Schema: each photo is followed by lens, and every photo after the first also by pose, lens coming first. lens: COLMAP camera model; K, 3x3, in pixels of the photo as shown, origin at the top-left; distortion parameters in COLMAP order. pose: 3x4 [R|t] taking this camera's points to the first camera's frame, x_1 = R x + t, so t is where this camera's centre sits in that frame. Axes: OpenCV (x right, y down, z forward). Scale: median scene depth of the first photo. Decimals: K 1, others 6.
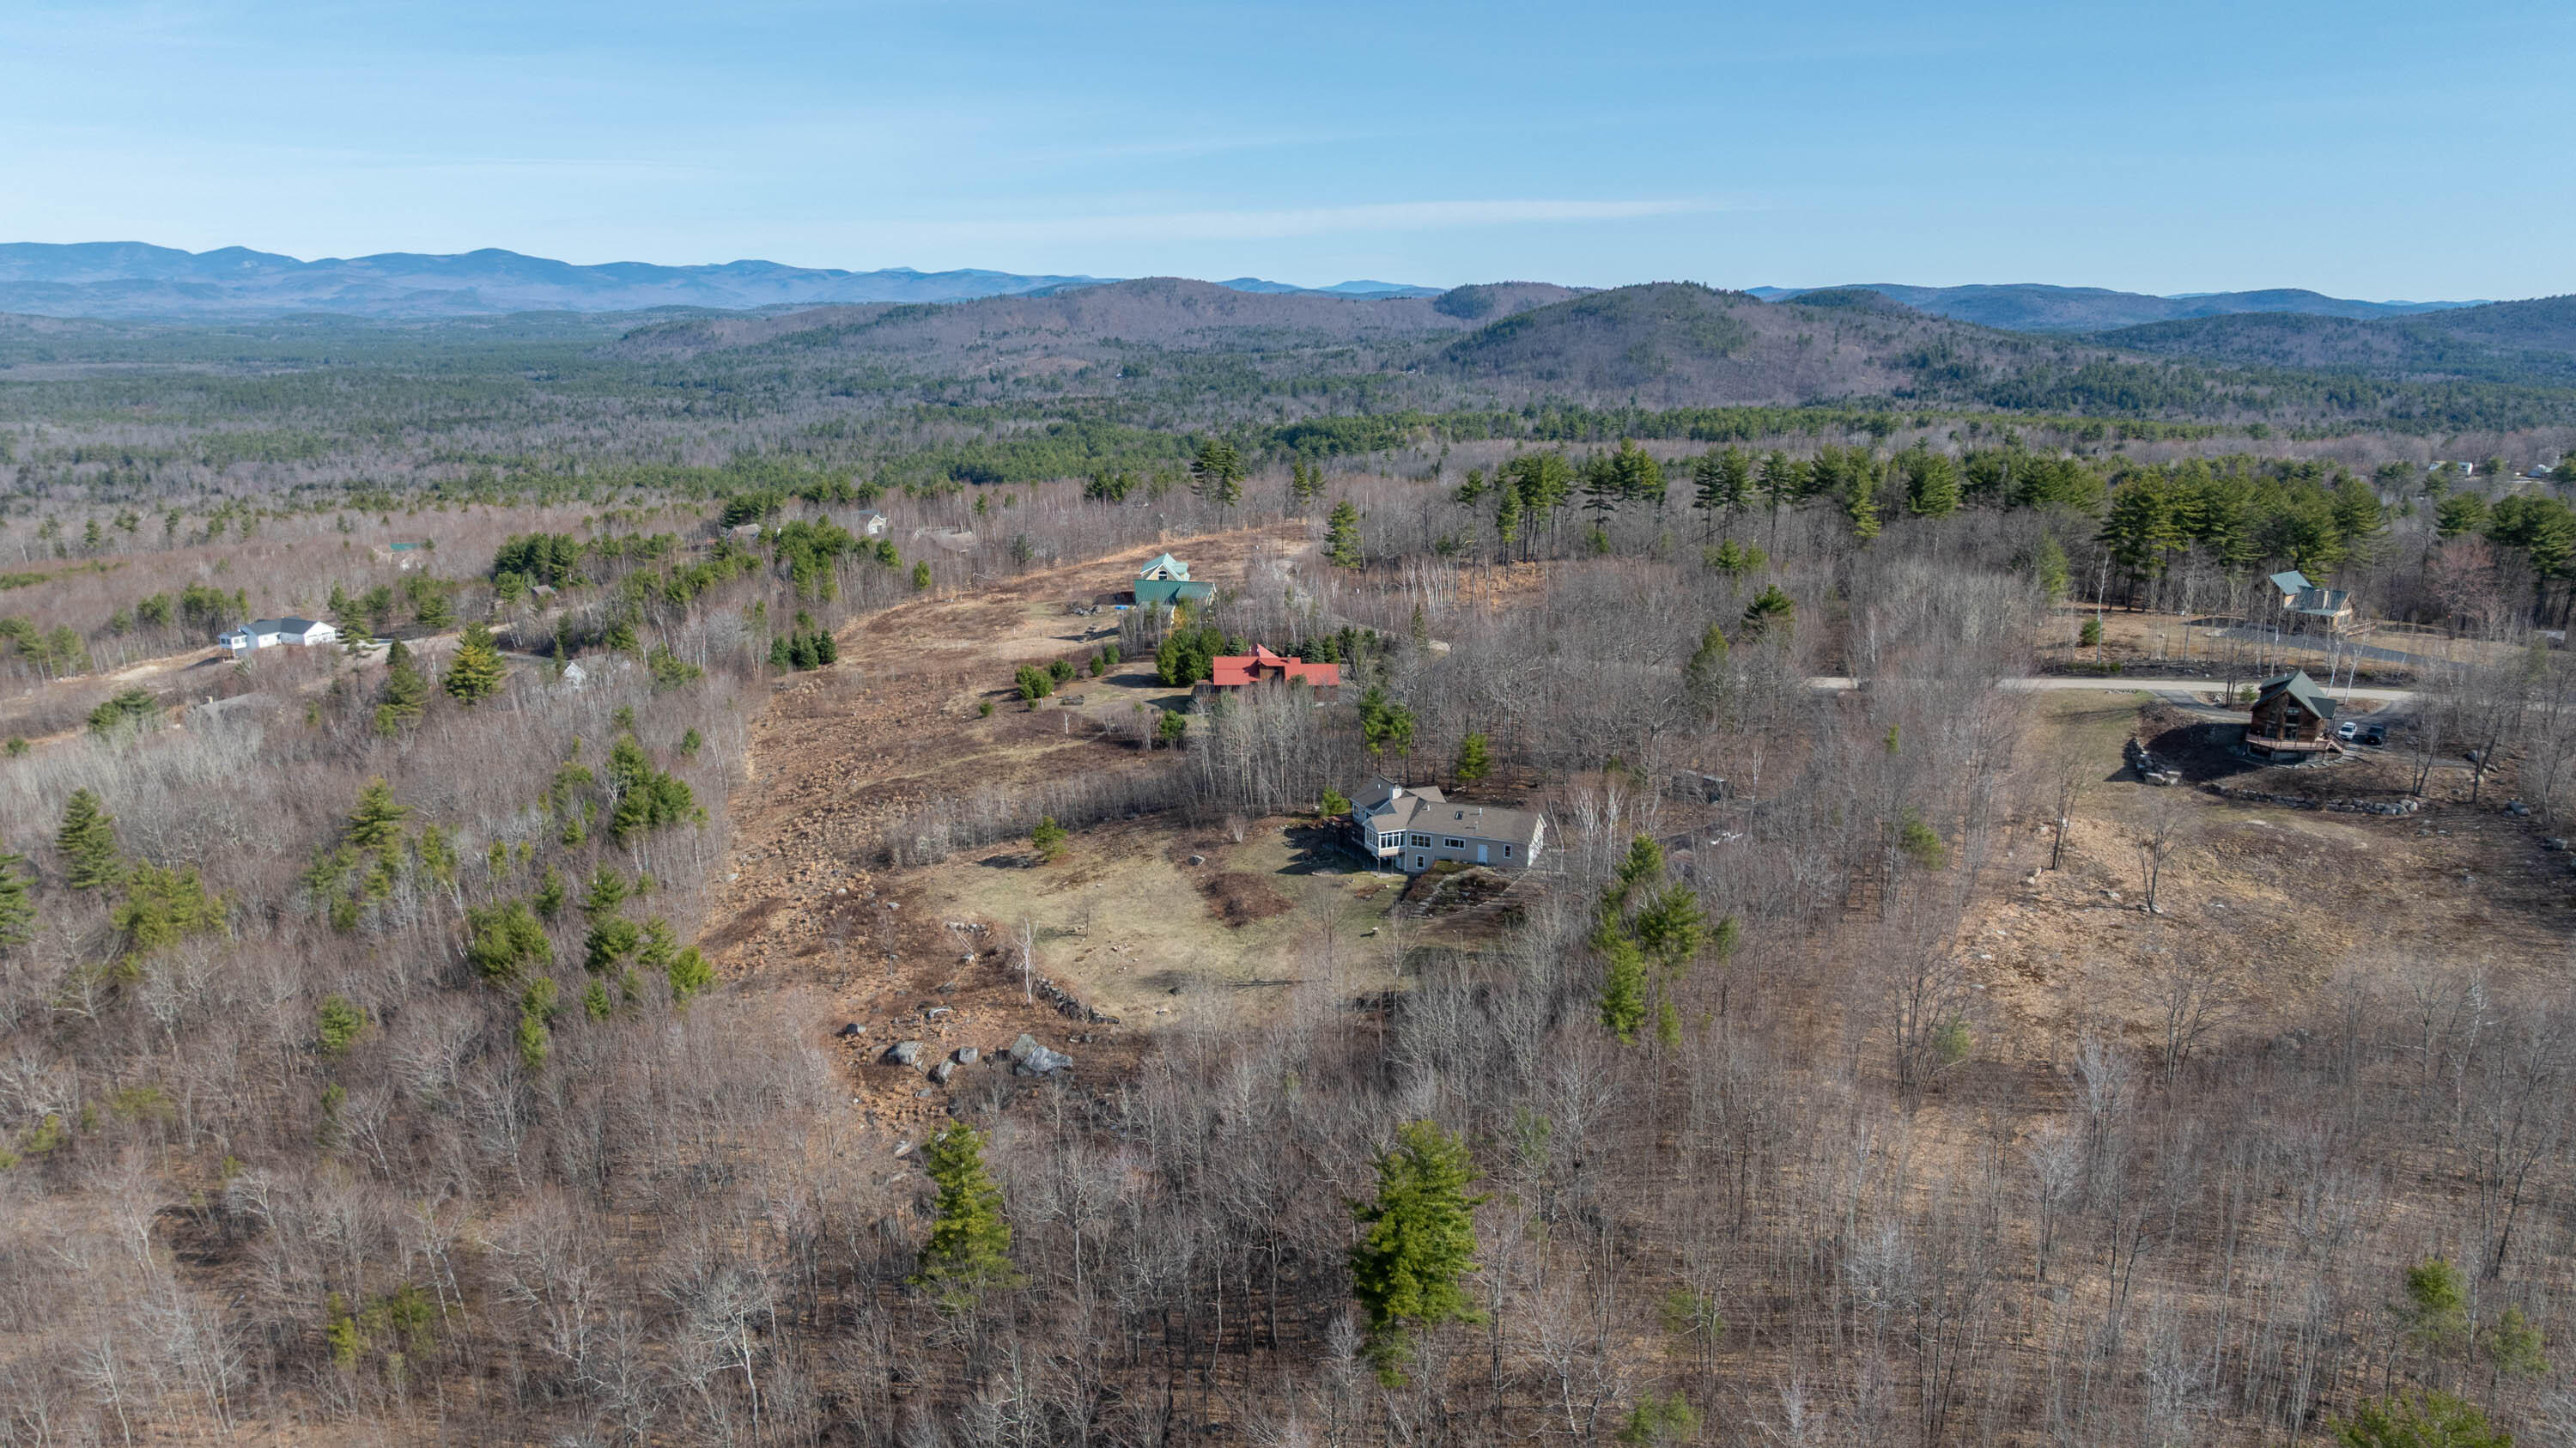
lens RADIAL K [[1838.0, 0, 1275.0], [0, 1838.0, 717.6], [0, 0, 1]] dist [-0.011170, 0.008042]
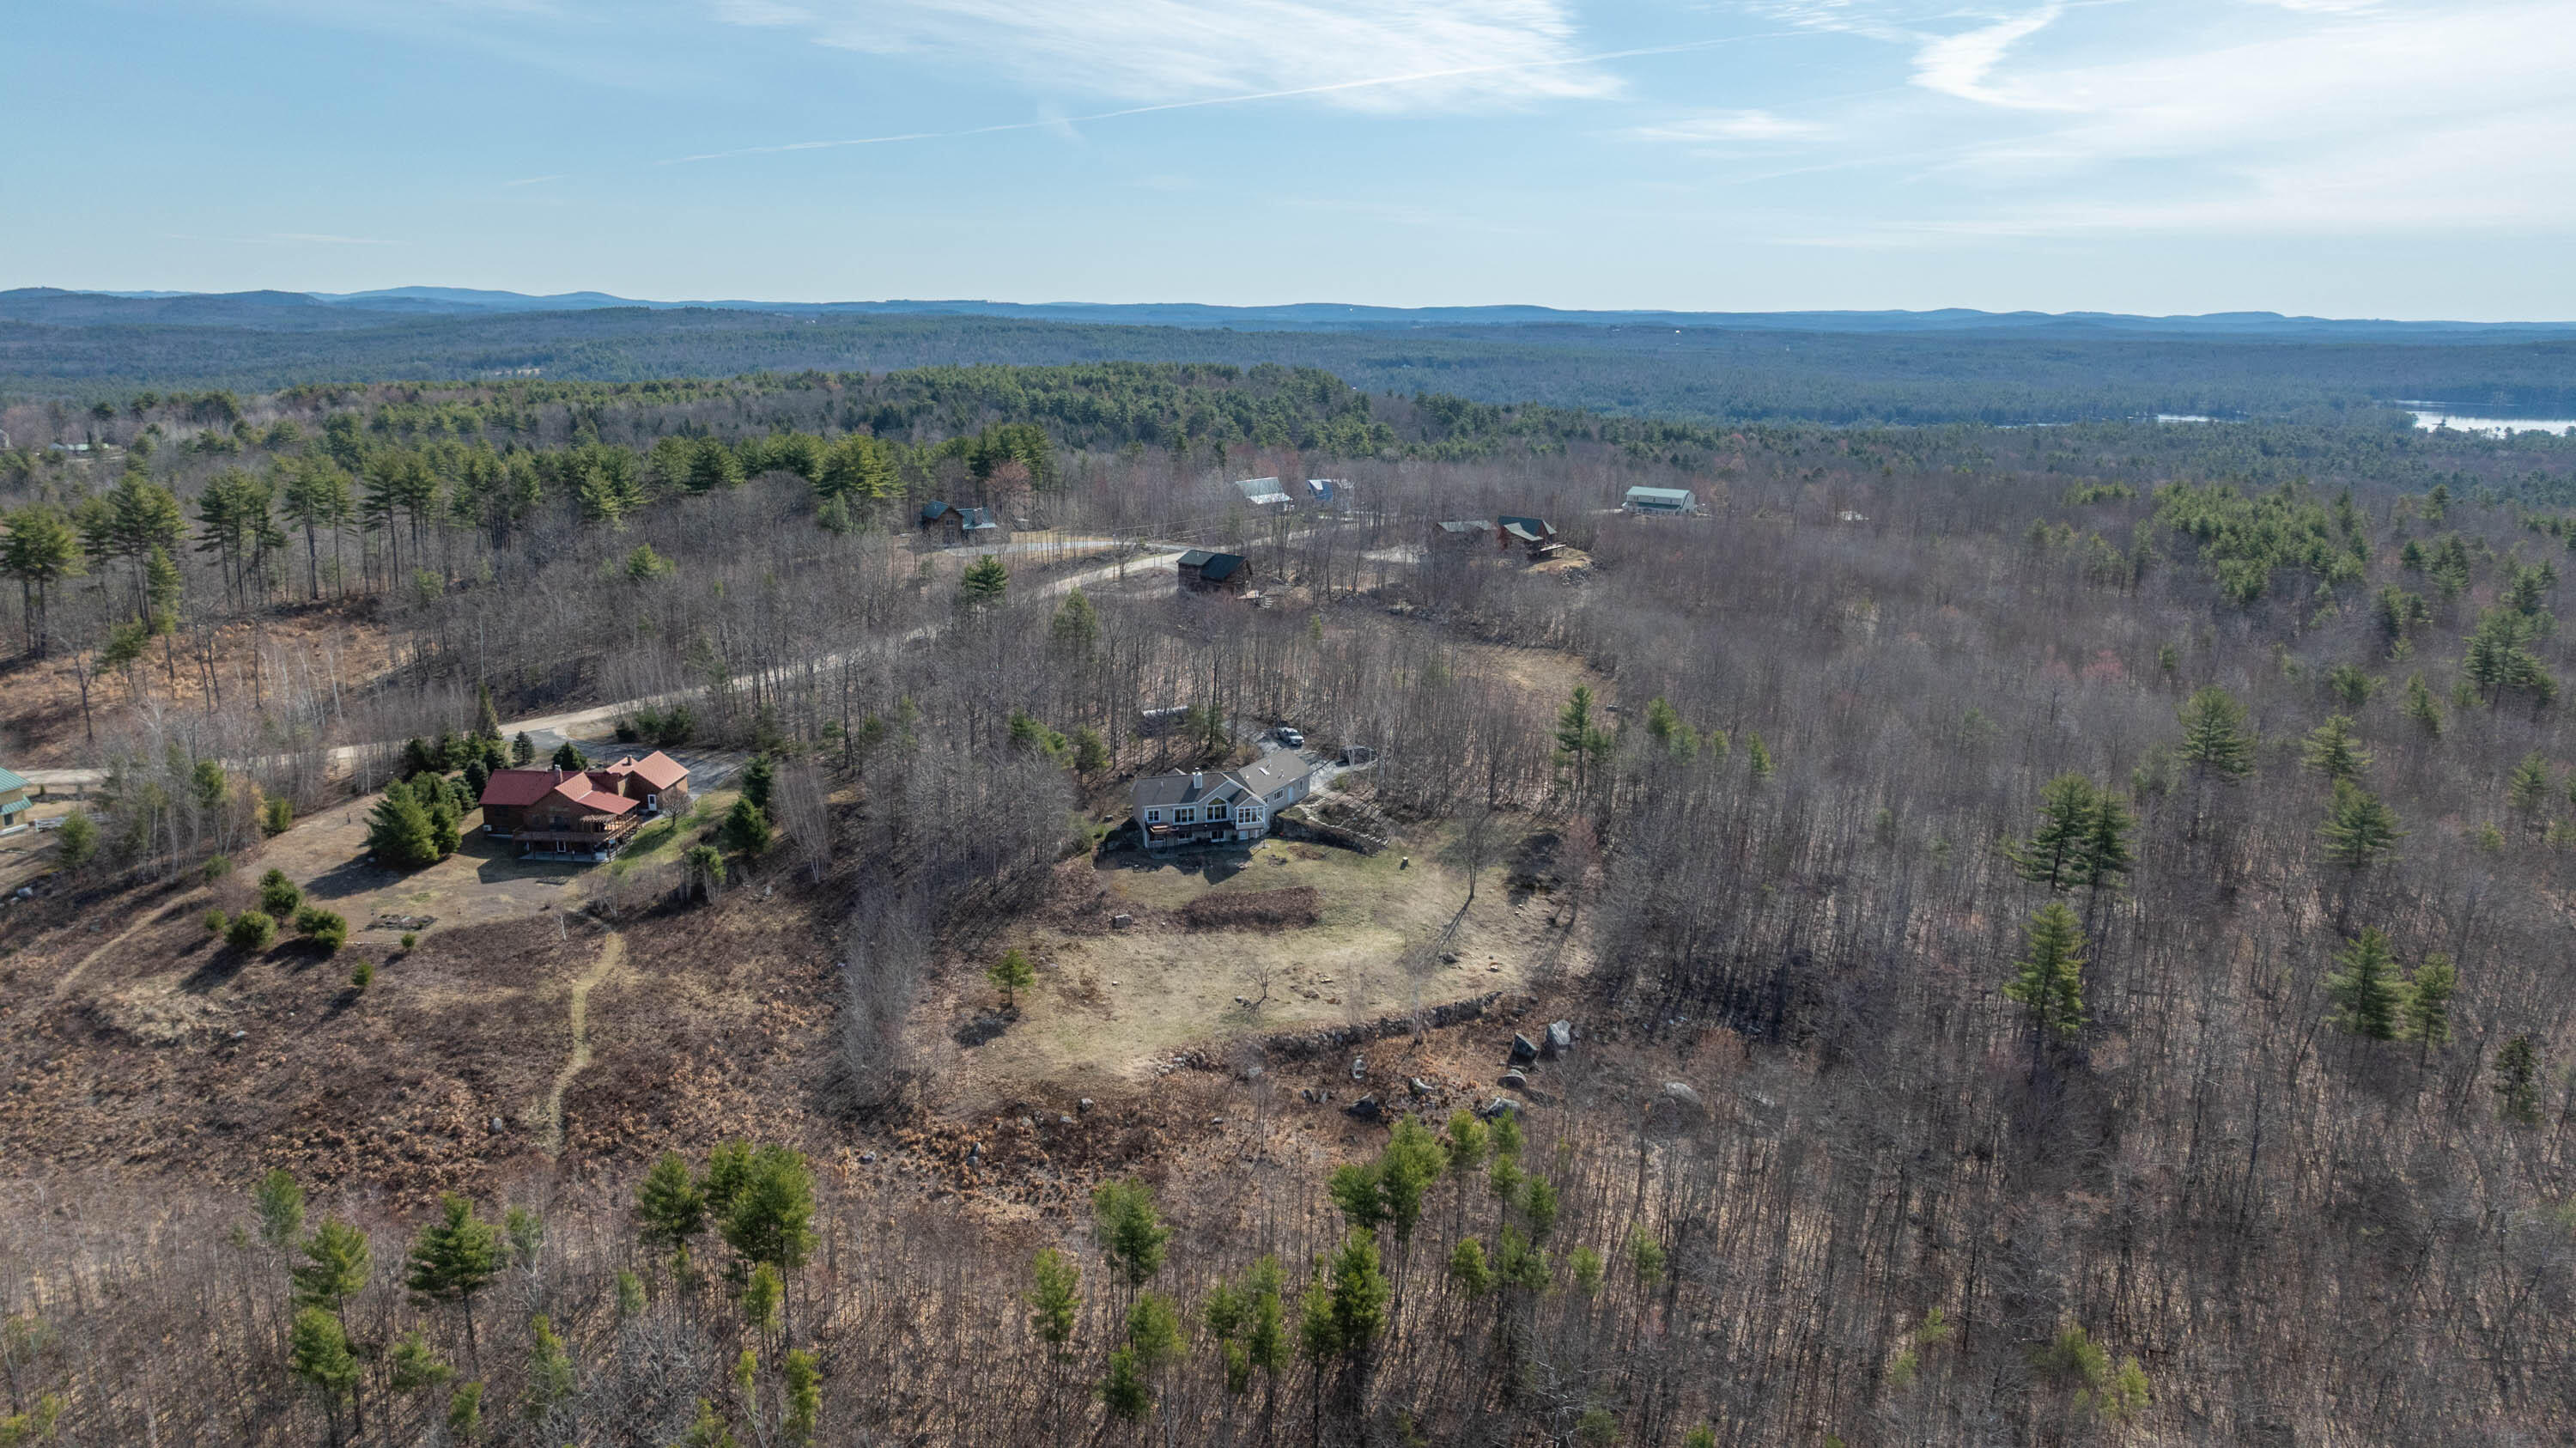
lens RADIAL K [[1838.0, 0, 1275.0], [0, 1838.0, 717.6], [0, 0, 1]] dist [-0.011170, 0.008042]
pose [[0.074476, -0.226816, 0.971086, -0.111506], [0.212218, 0.955089, 0.206804, -0.023435], [-0.974380, 0.190680, 0.119266, 0.101028]]
